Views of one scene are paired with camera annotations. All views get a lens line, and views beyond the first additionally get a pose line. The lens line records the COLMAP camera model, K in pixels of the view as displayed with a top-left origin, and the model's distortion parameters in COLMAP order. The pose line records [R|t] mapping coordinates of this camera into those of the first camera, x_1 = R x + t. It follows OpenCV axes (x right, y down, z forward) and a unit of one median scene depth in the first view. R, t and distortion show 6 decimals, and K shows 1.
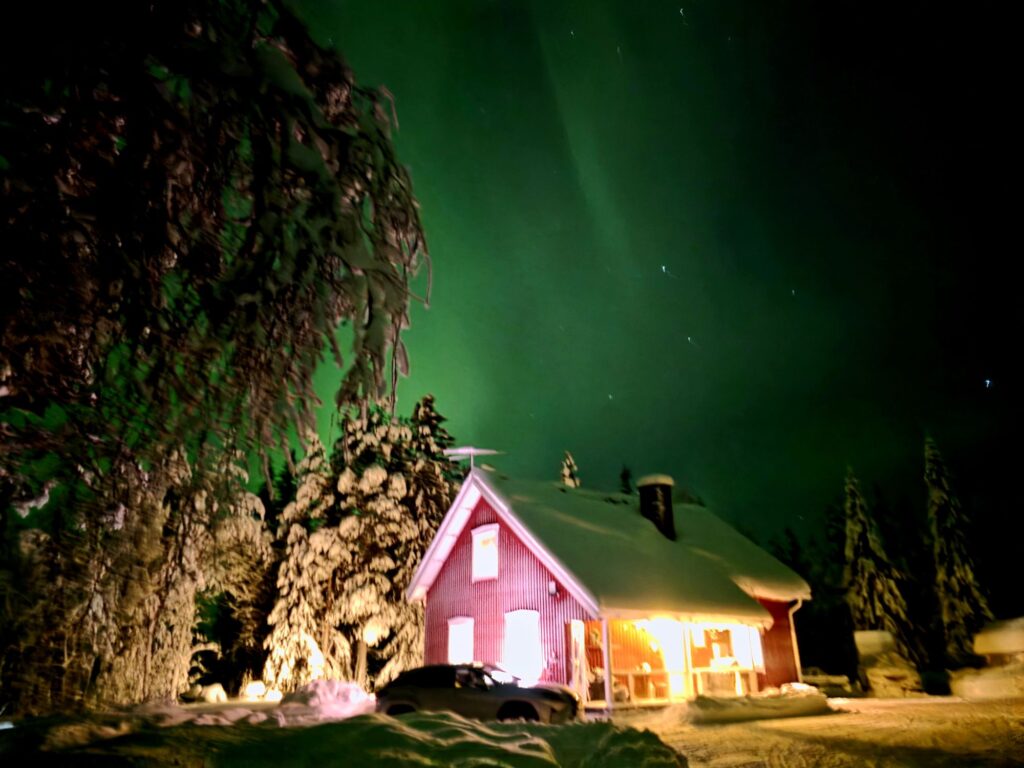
lens RADIAL K [[693.8, 0, 512.0], [0, 693.8, 384.0], [0, 0, 1]] dist [0.085367, -0.067032]
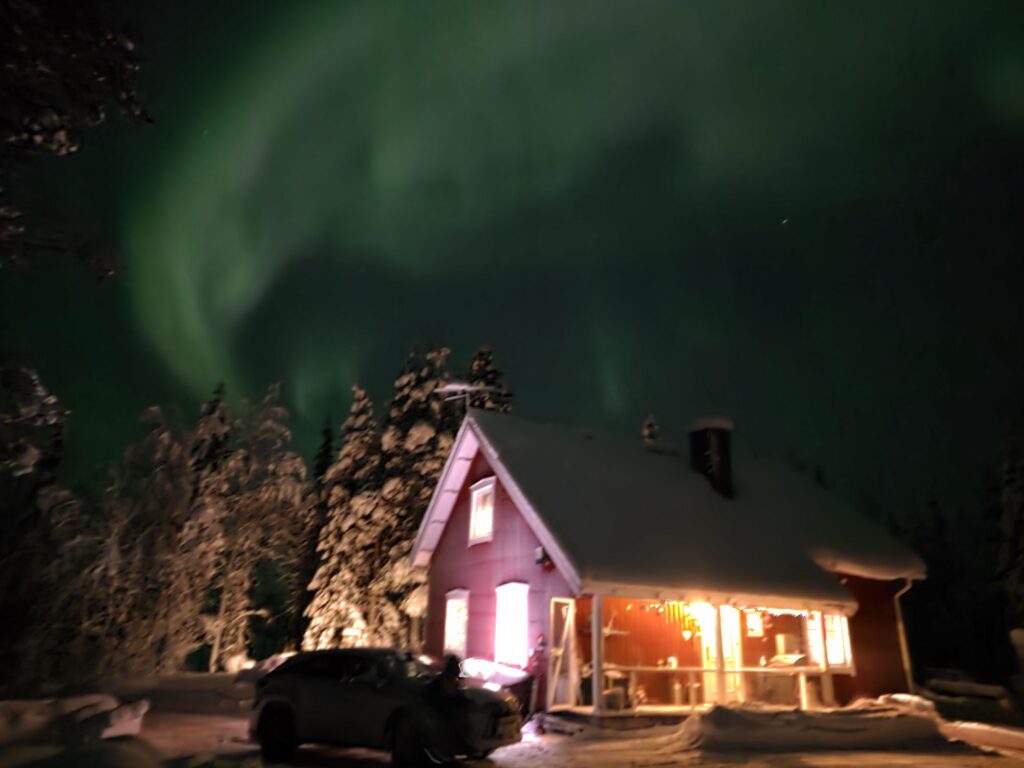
lens RADIAL K [[702.8, 0, 512.0], [0, 702.8, 384.0], [0, 0, 1]] dist [0.061501, -0.001603]
pose [[0.984633, -0.020327, -0.173449, 0.084842], [0.026417, 0.999110, 0.032872, 0.041344], [0.172626, -0.036949, 0.984294, 0.124791]]
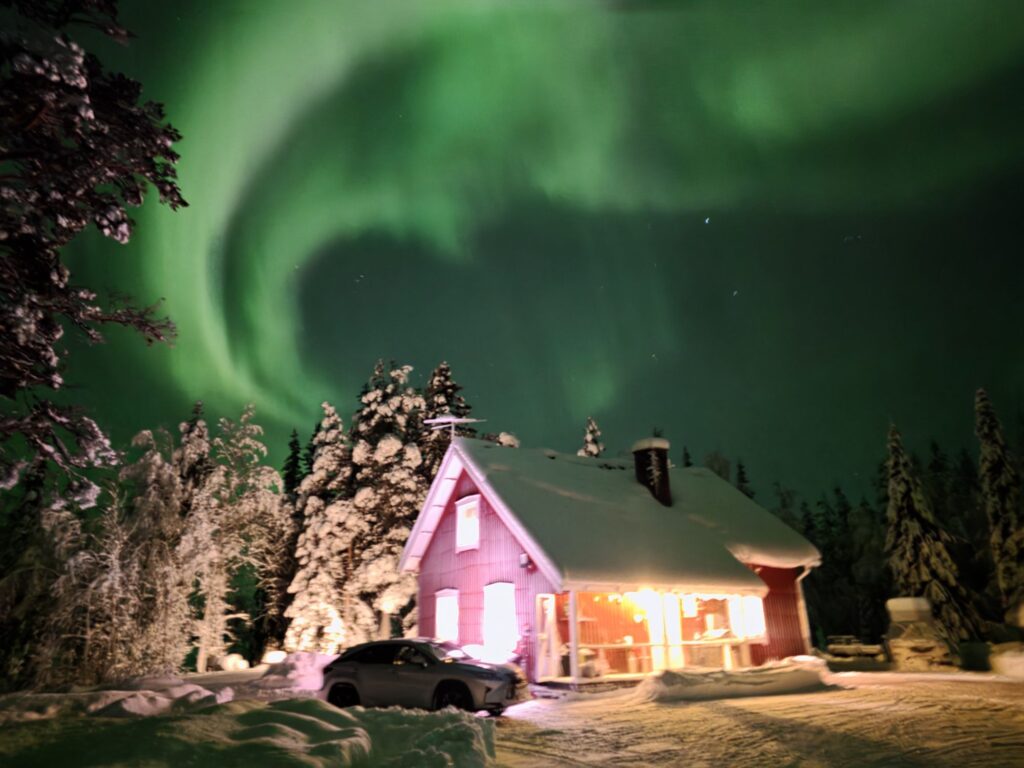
lens RADIAL K [[695.6, 0, 503.0], [0, 695.6, 377.4], [0, 0, 1]] dist [0.062901, -0.005575]
pose [[0.994977, -0.036491, -0.093214, 0.065662], [0.040046, 0.998529, 0.036565, 0.003124], [0.091742, -0.040114, 0.994974, 0.026489]]
